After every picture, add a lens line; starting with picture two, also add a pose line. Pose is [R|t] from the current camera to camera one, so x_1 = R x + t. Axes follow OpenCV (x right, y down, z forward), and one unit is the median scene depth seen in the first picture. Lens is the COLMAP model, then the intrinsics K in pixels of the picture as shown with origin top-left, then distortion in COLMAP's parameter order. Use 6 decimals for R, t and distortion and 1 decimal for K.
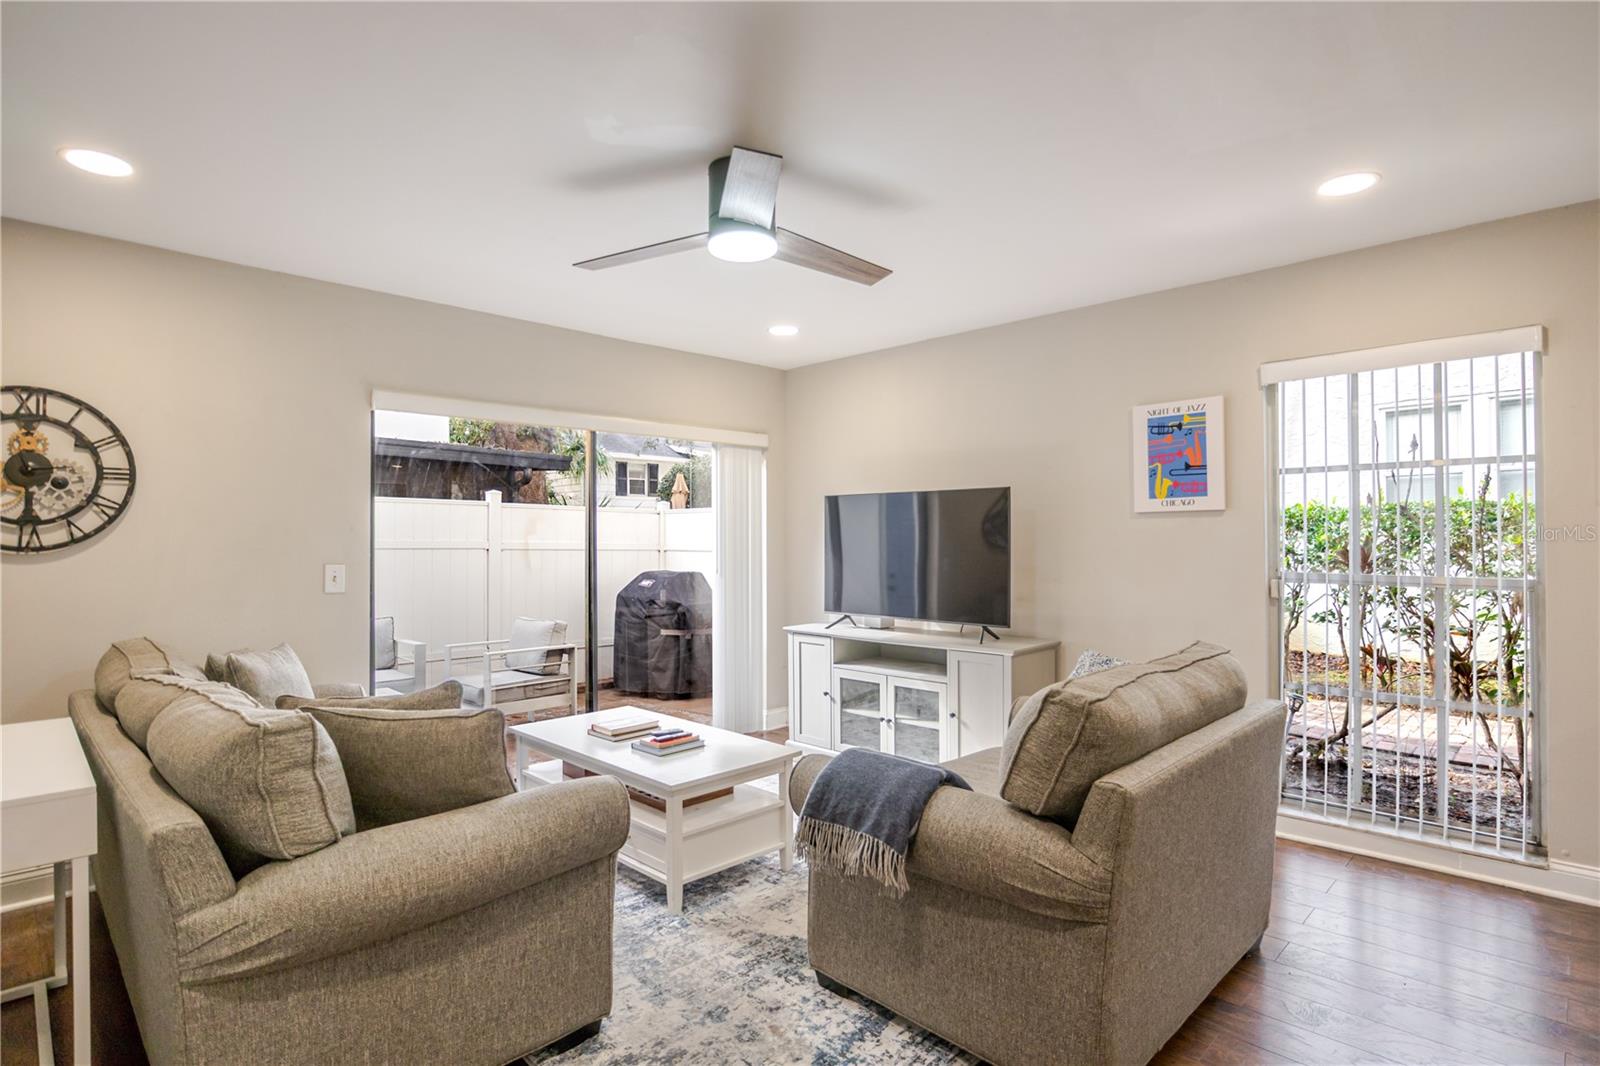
lens RADIAL K [[802.1, 0, 809.6], [0, 802.1, 535.4], [0, 0, 1]] dist [-0.009068, -0.000098]
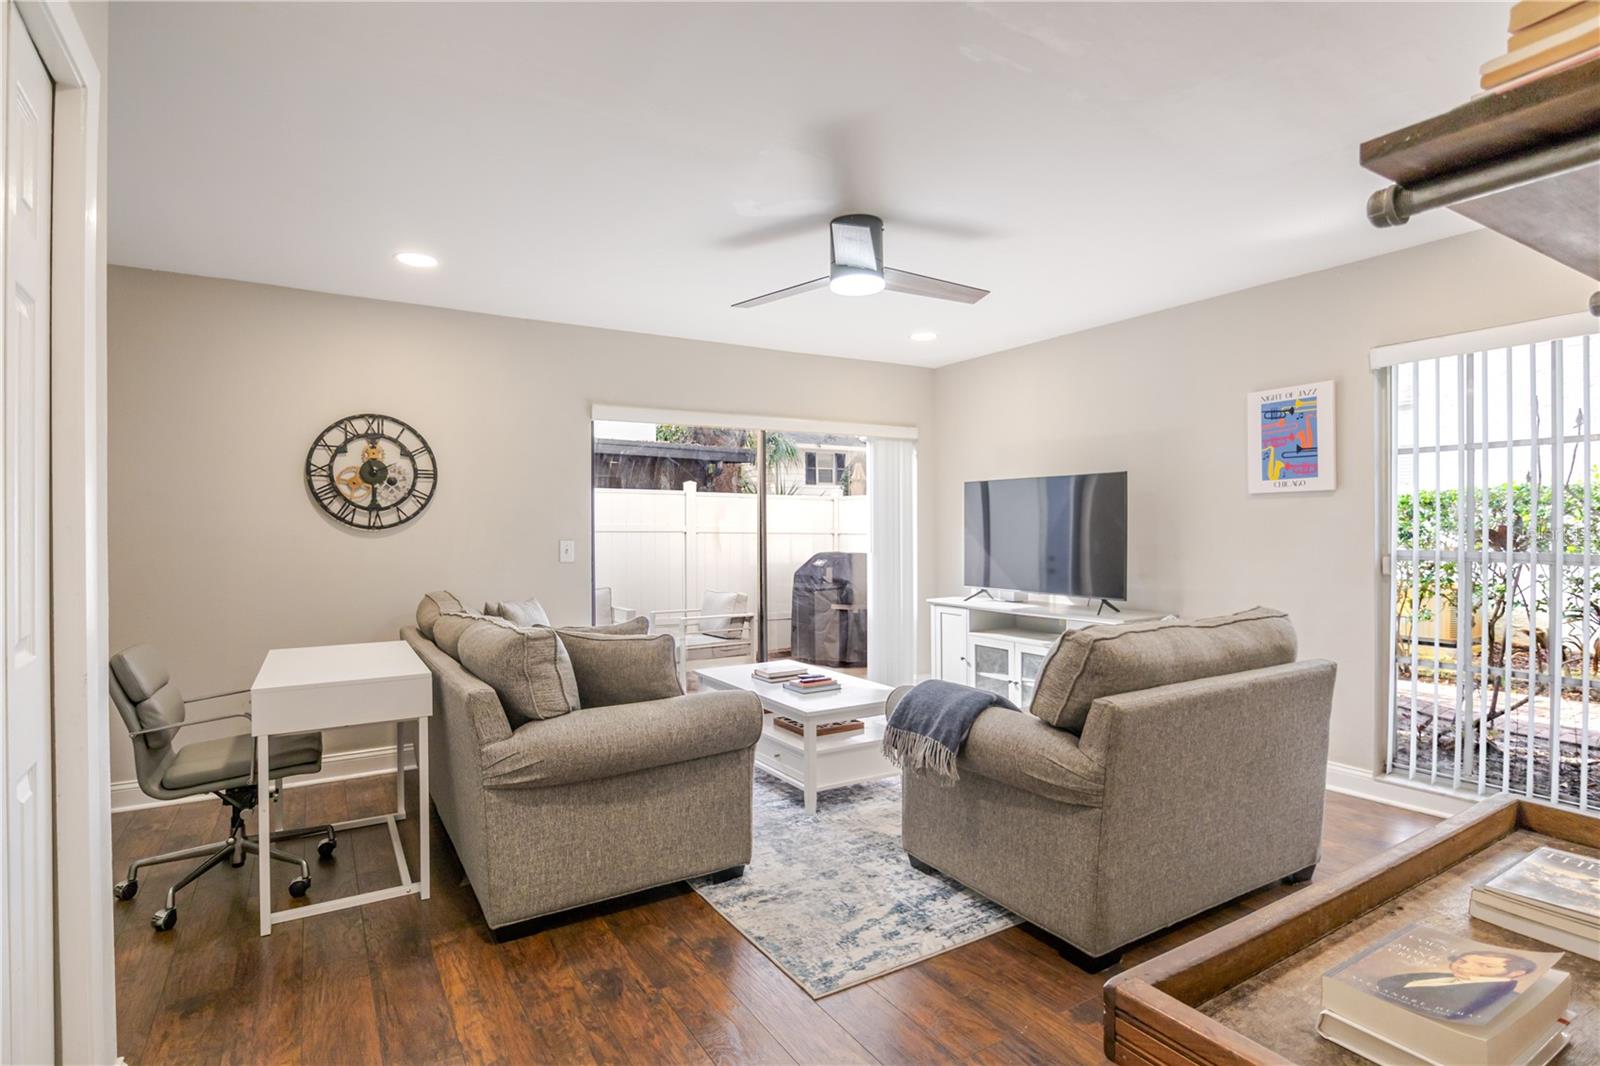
lens RADIAL K [[802.1, 0, 811.9], [0, 802.1, 535.7], [0, 0, 1]] dist [-0.009068, -0.000098]
pose [[0.971525, 0.000921, -0.236936, 0.129366], [0.002934, 0.999869, 0.015917, 0.011387], [0.236919, -0.016159, 0.971395, -0.218254]]
